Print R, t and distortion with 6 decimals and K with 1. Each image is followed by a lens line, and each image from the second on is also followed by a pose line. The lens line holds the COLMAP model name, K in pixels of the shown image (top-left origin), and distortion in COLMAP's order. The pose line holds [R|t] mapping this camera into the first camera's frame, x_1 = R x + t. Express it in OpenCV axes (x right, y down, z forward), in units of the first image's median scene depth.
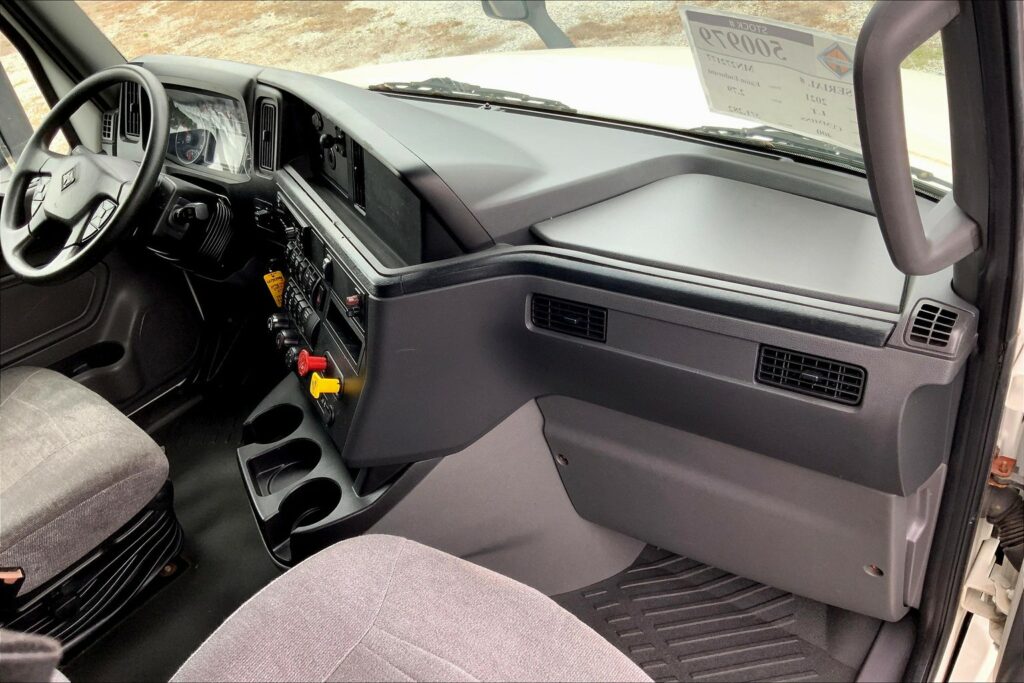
lens RADIAL K [[842.3, 0, 506.4], [0, 842.3, 339.8], [0, 0, 1]] dist [0.066315, -0.116541]
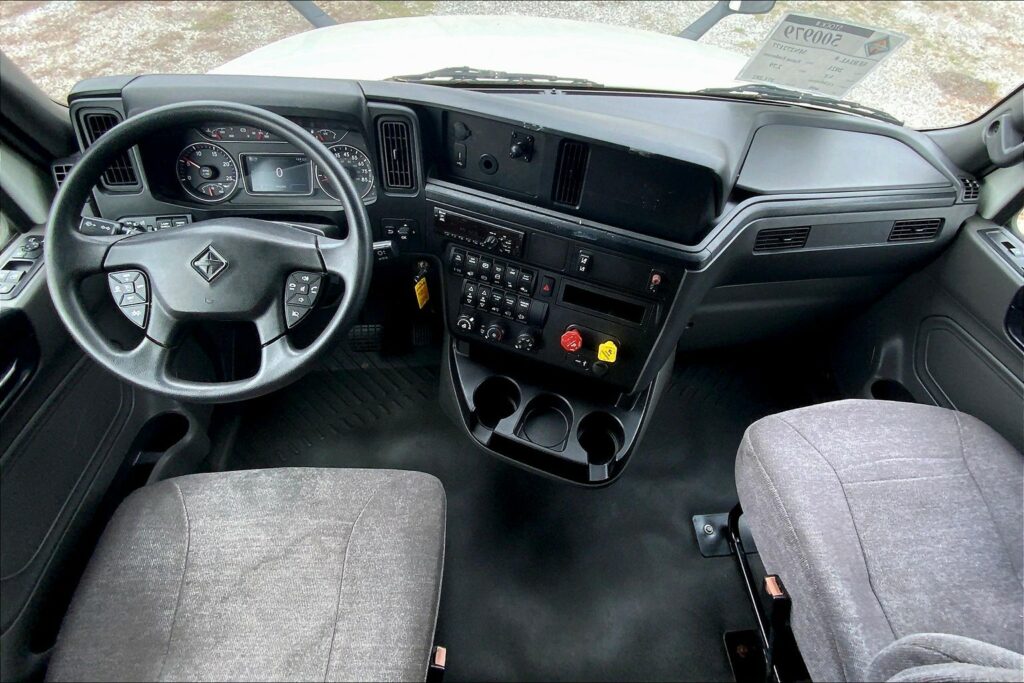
lens RADIAL K [[503.9, 0, 544.7], [0, 503.9, 315.5], [0, 0, 1]] dist [0.010244, -0.003861]
pose [[0.679562, -0.411488, 0.607349, -0.732633], [0.248662, 0.908072, 0.337005, -0.273628], [-0.690190, -0.077991, 0.719413, 0.536790]]
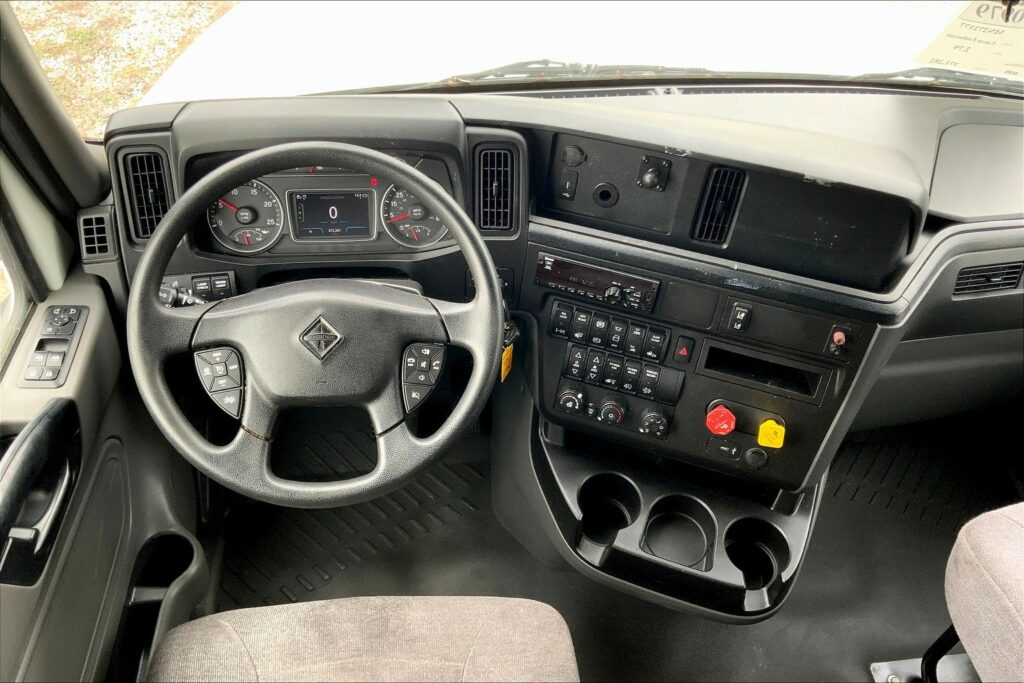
lens RADIAL K [[842.3, 0, 512.8], [0, 842.3, 344.7], [0, 0, 1]] dist [0.066315, -0.116541]
pose [[0.671165, -0.401145, 0.623394, -0.991831], [0.275383, 0.915678, 0.292740, -0.403378], [-0.688260, -0.024805, 0.725040, 0.514489]]
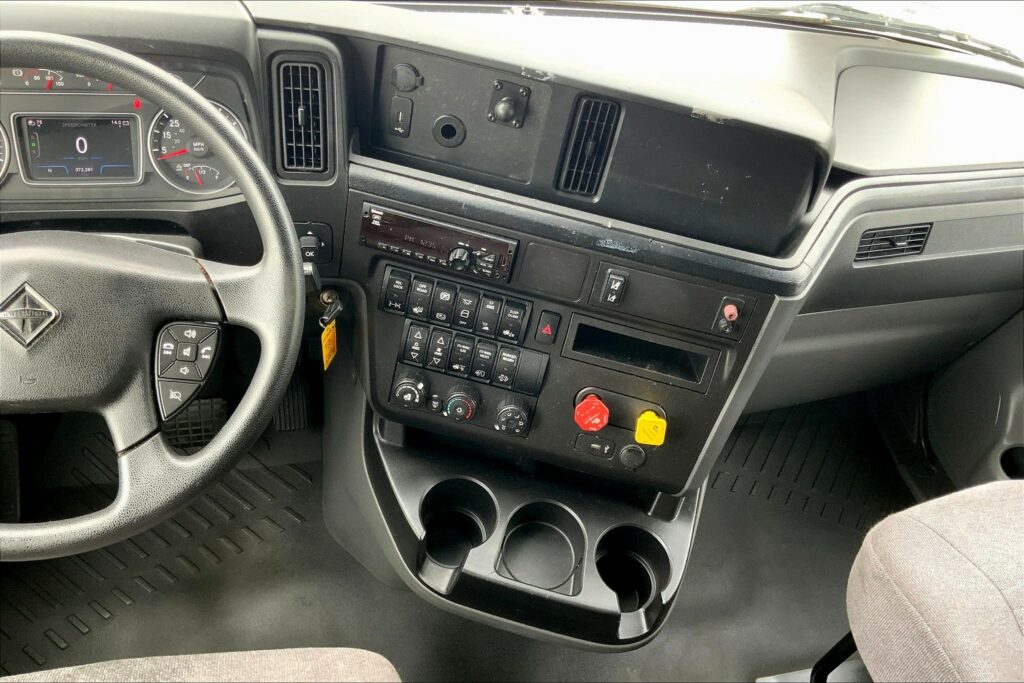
lens RADIAL K [[842.3, 0, 509.1], [0, 842.3, 345.0], [0, 0, 1]] dist [0.066315, -0.116541]
pose [[0.569591, -0.426048, 0.702886, -0.833152], [0.233552, 0.903812, 0.358576, -0.333502], [-0.788048, -0.040082, 0.614308, 0.630201]]
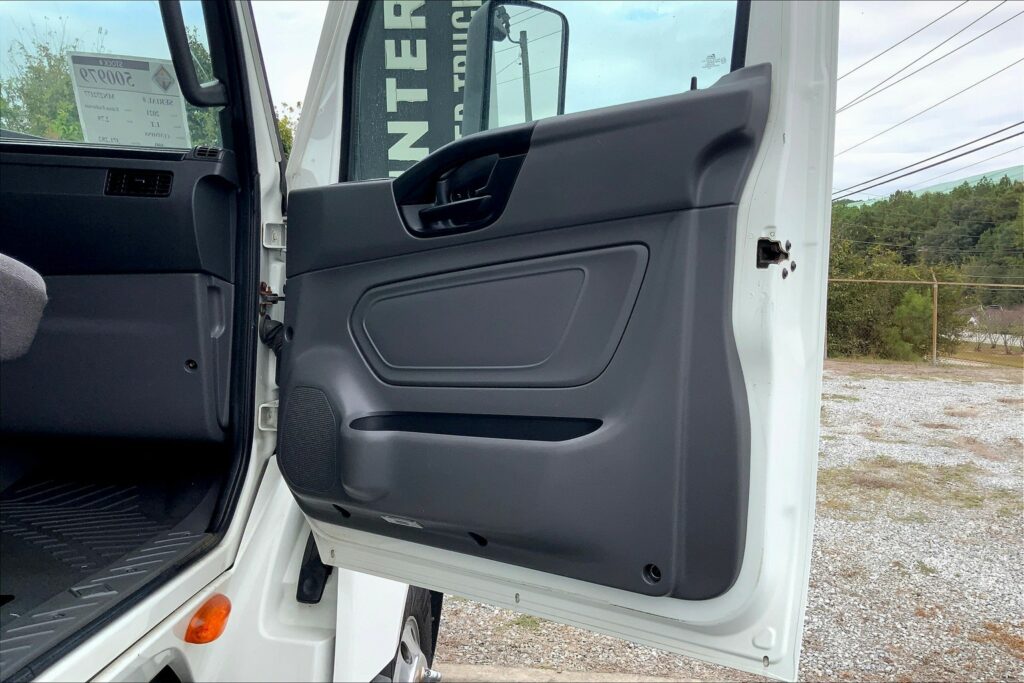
lens RADIAL K [[842.3, 0, 505.2], [0, 842.3, 343.3], [0, 0, 1]] dist [0.066315, -0.116541]
pose [[0.795469, 0.163876, 0.583415, 0.012322], [0.190918, 0.845942, -0.497929, 0.906134], [-0.575134, 0.507471, 0.641634, -0.205178]]
